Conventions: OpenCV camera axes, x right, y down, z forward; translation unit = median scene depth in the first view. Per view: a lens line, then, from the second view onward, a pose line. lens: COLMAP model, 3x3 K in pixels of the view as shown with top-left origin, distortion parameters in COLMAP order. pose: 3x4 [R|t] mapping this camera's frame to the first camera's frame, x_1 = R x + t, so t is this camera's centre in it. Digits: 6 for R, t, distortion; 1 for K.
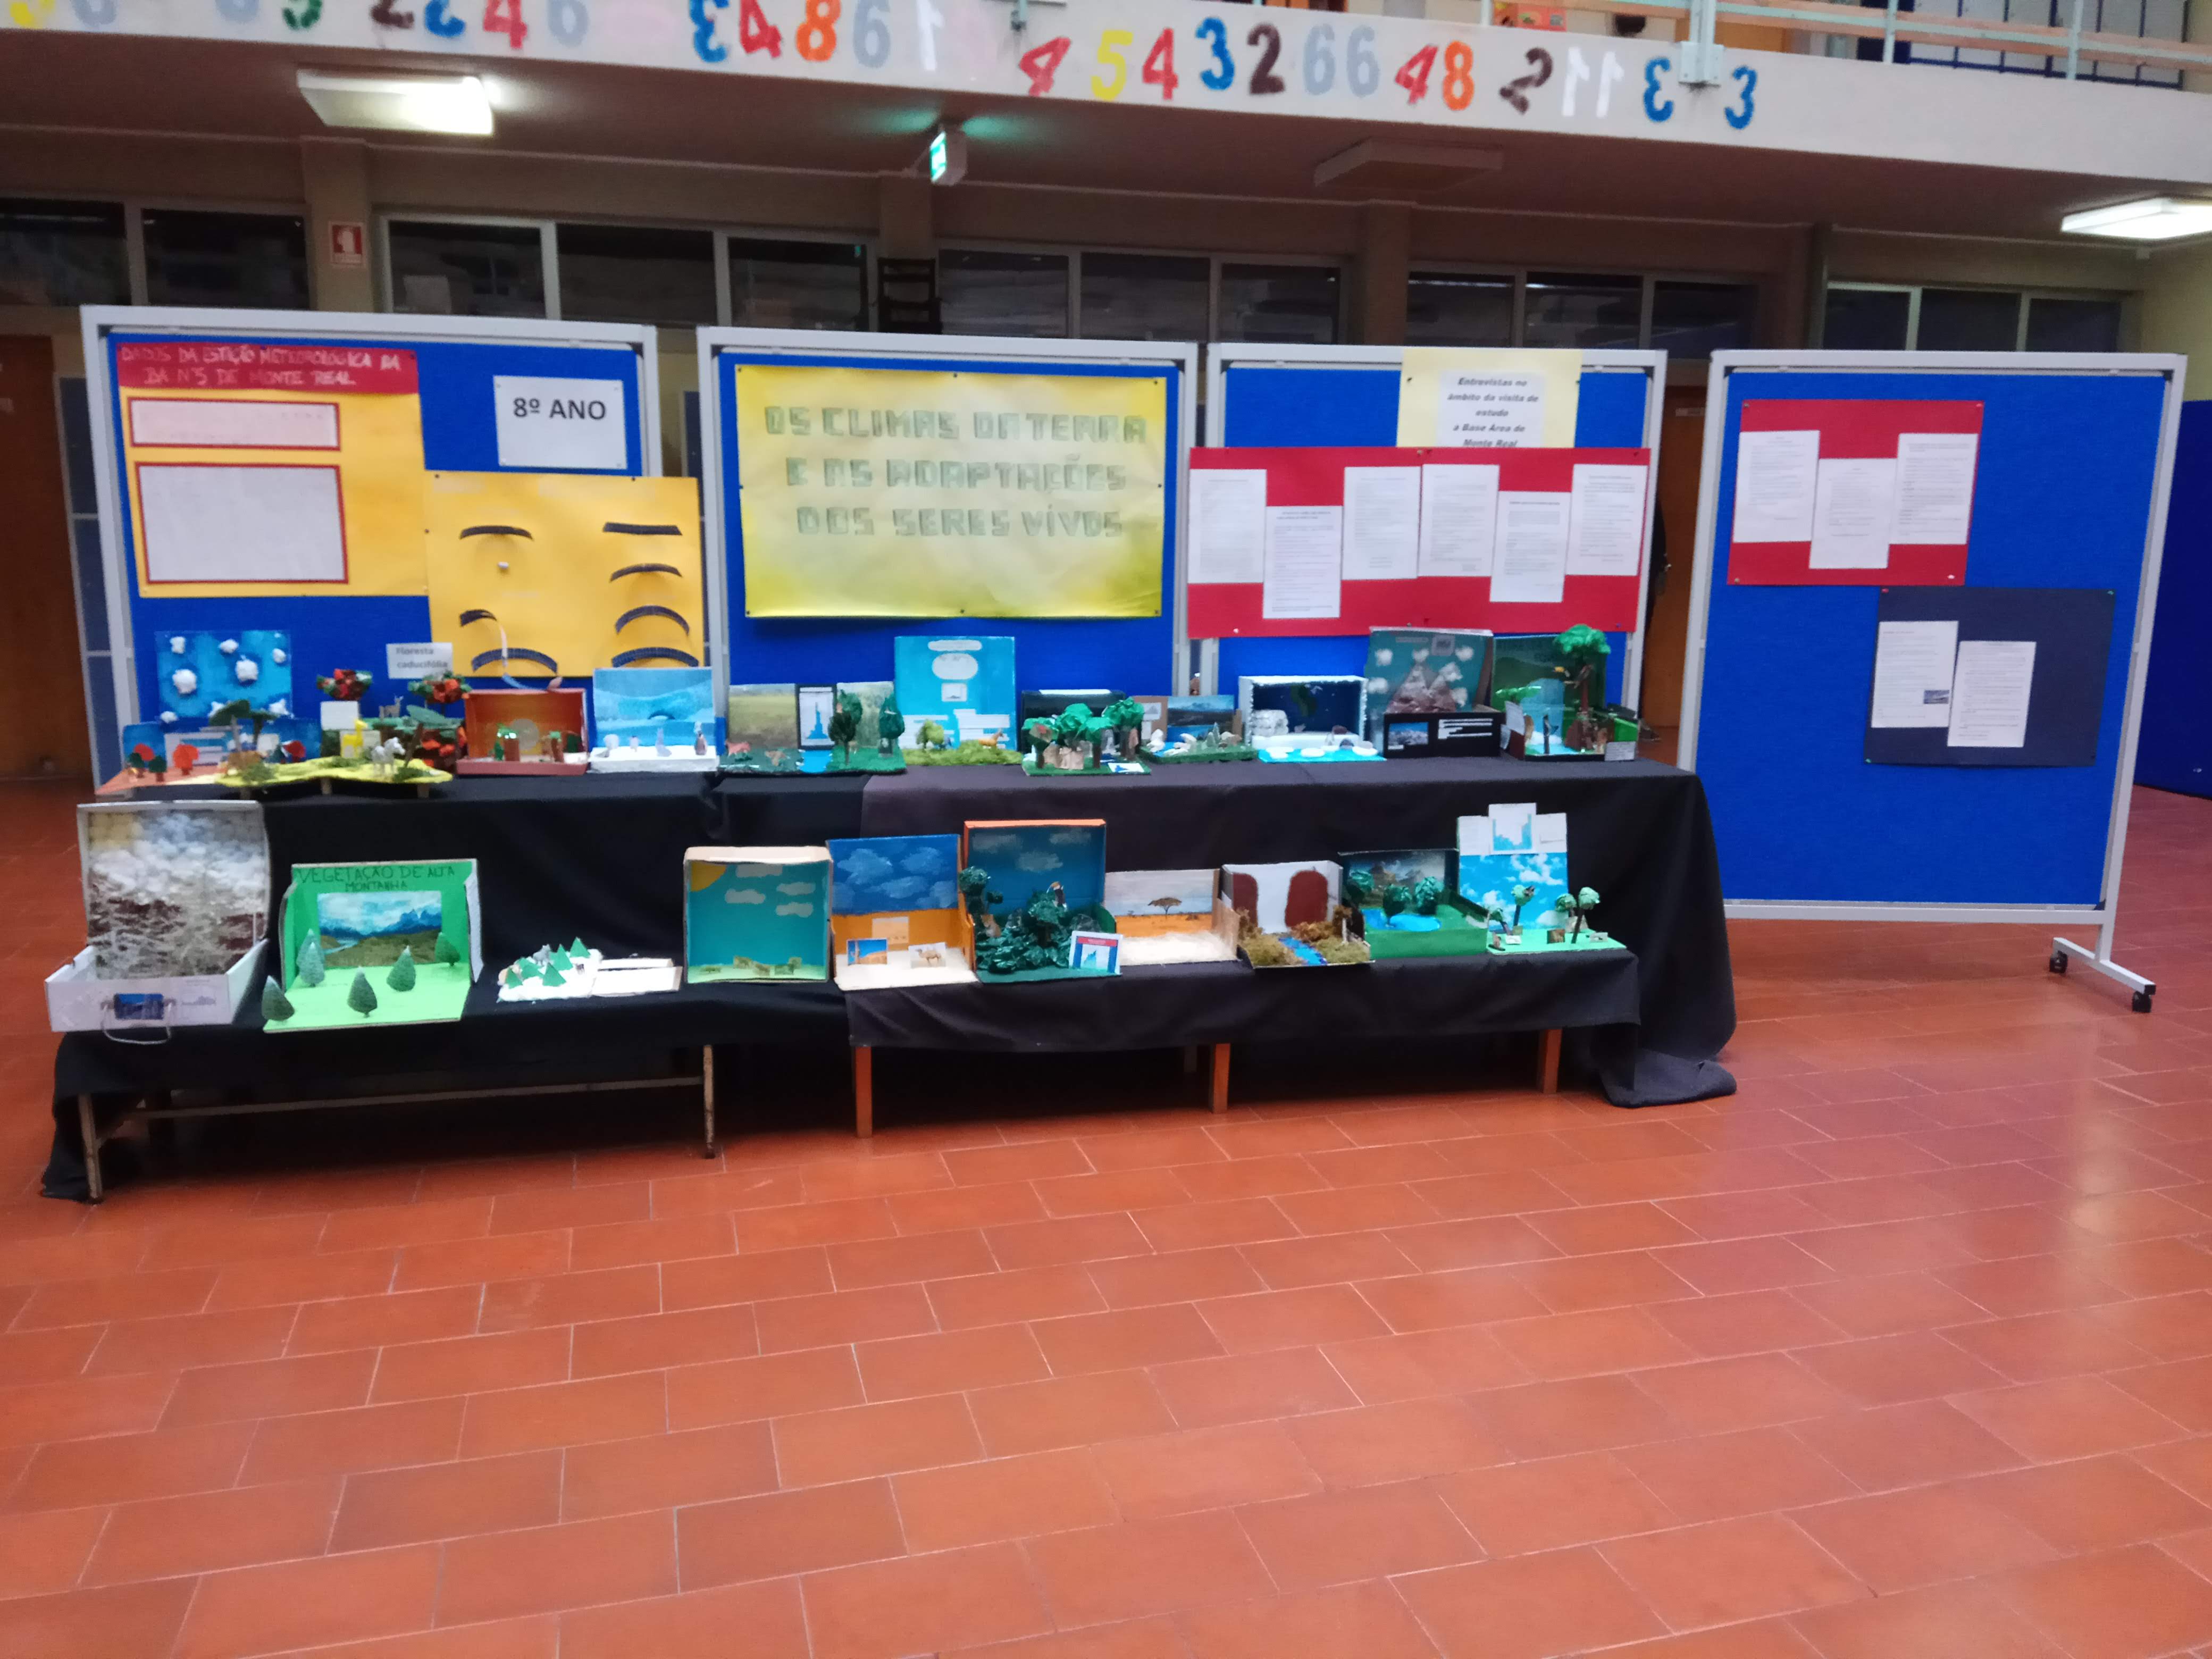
lens RADIAL K [[1669.5, 0, 1106.0], [0, 1669.5, 829.5], [0, 0, 1]] dist [0.124442, -0.203864]
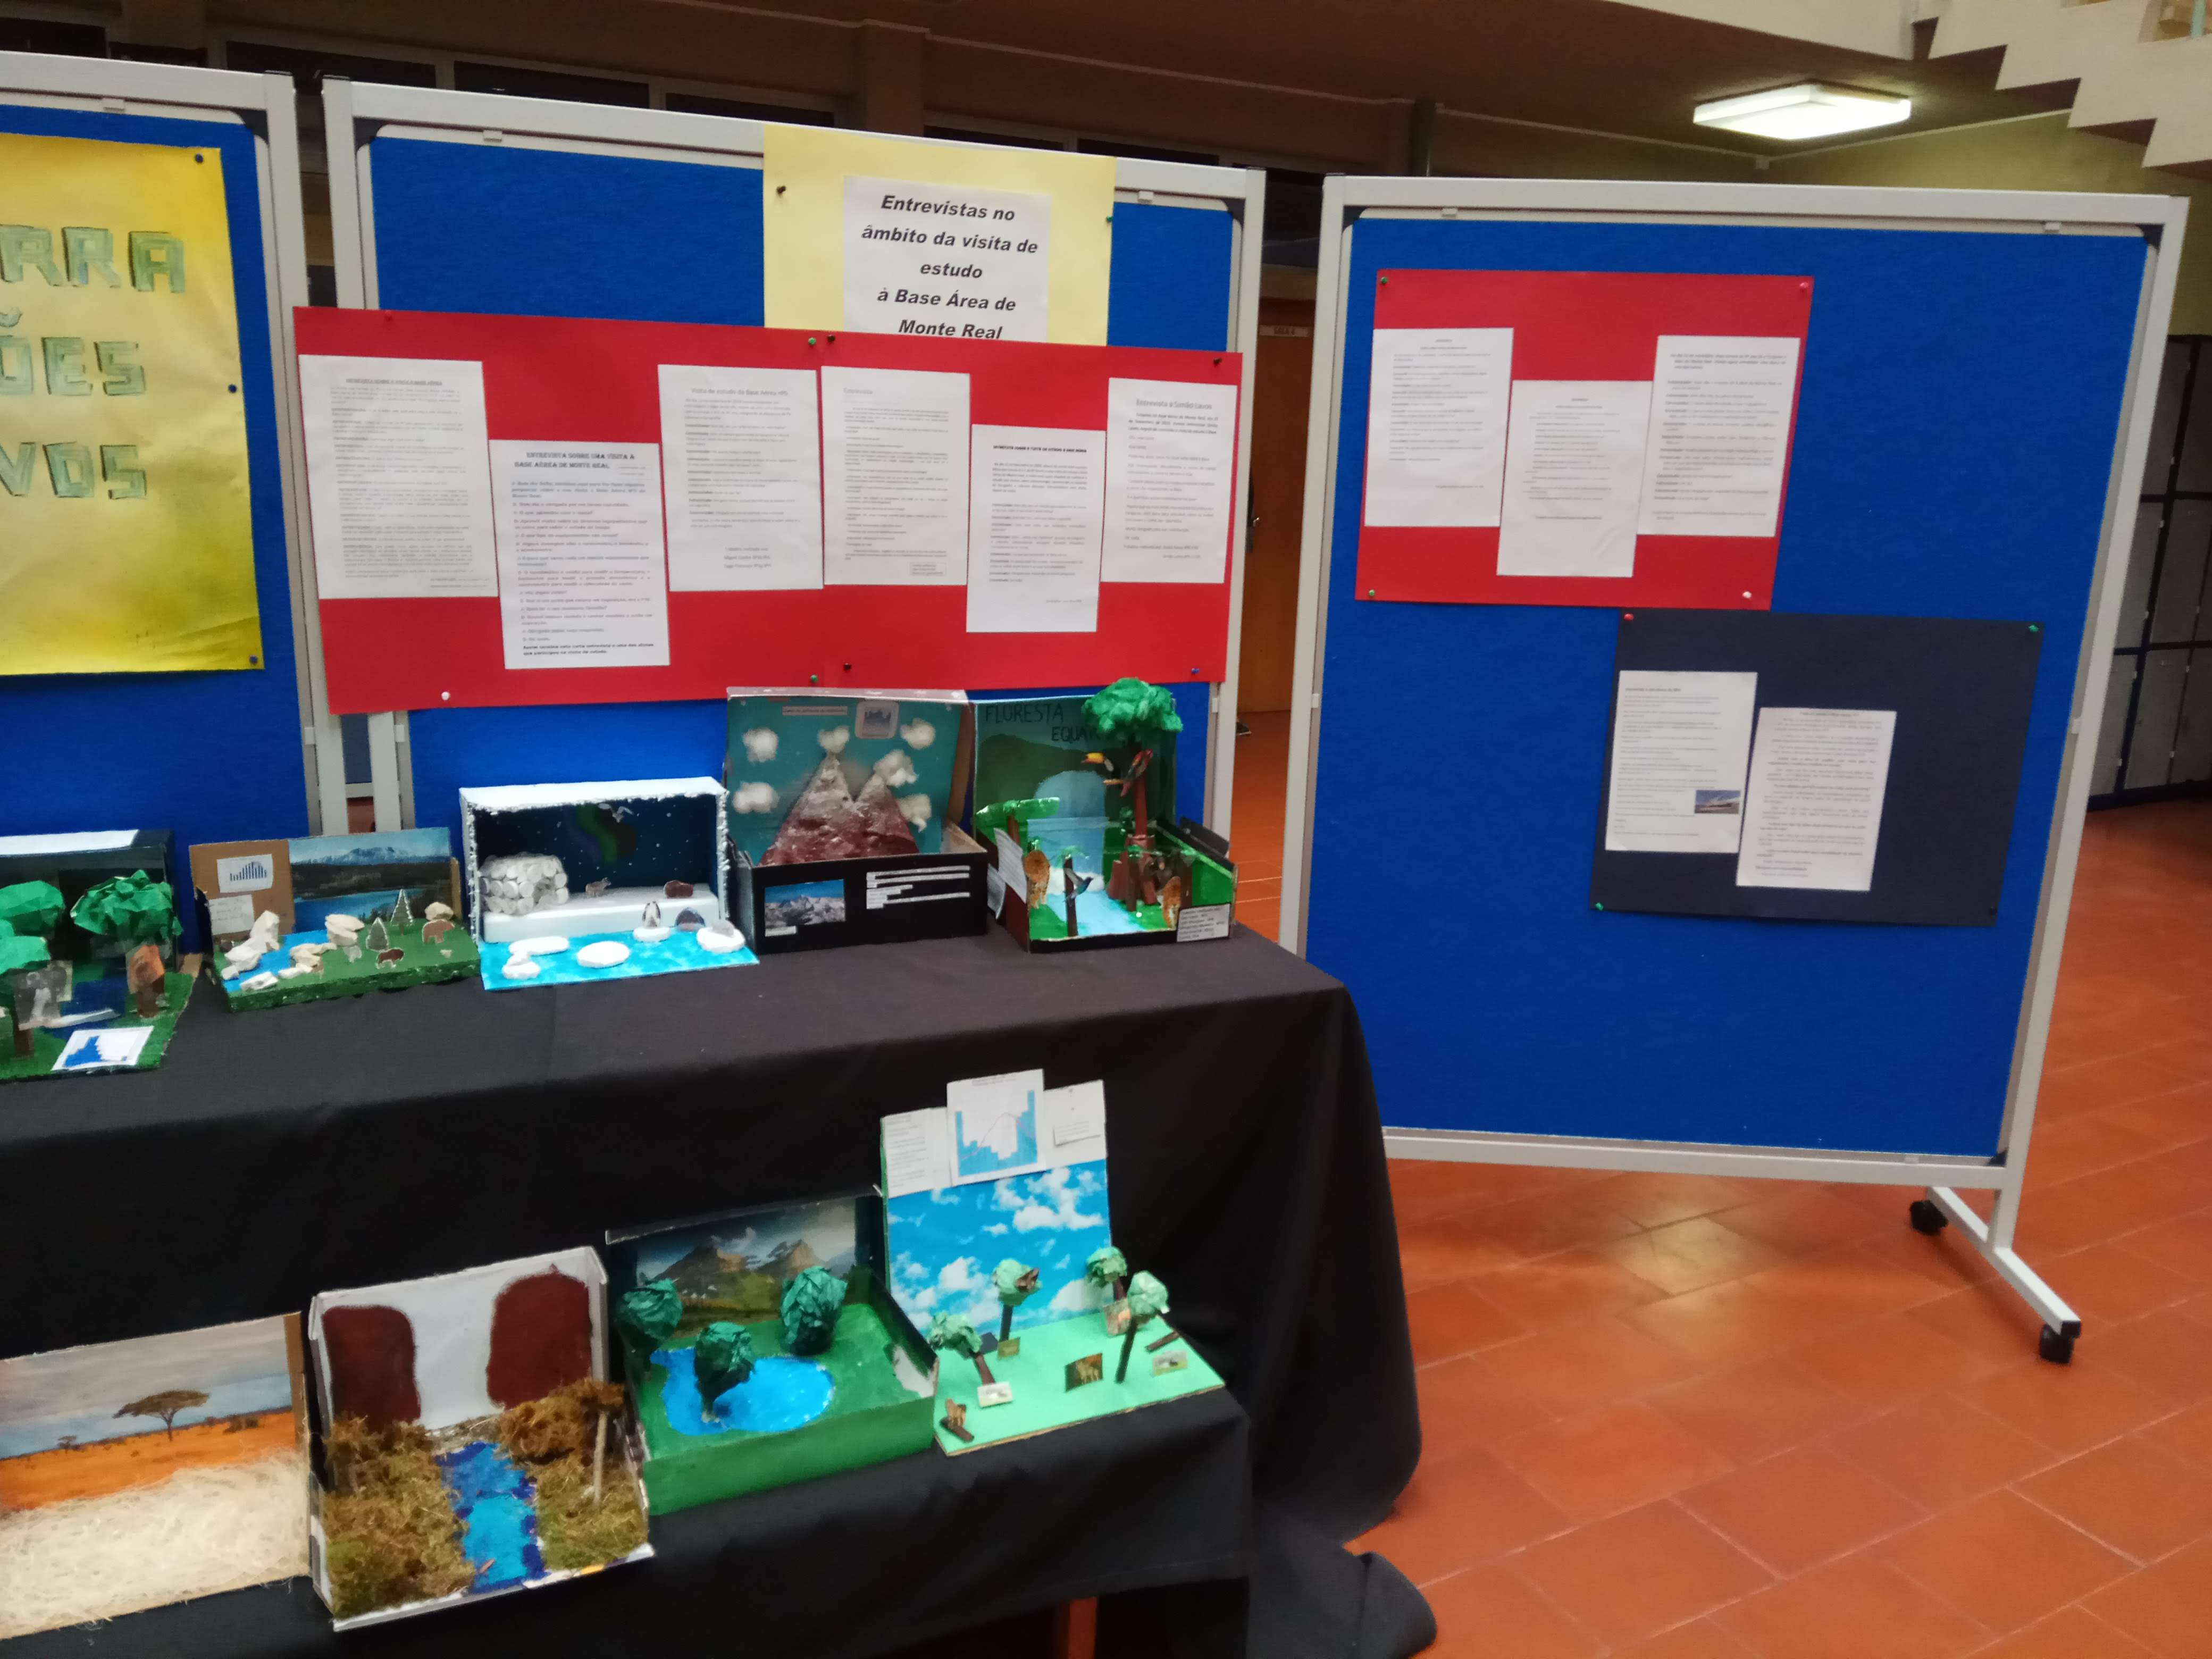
lens RADIAL K [[1669.5, 0, 1106.0], [0, 1669.5, 829.5], [0, 0, 1]] dist [0.124442, -0.203864]
pose [[0.972337, -0.033536, 0.231161, 0.150218], [0.024285, 0.998791, 0.042751, -0.097243], [-0.232315, -0.035954, 0.971976, 0.483138]]
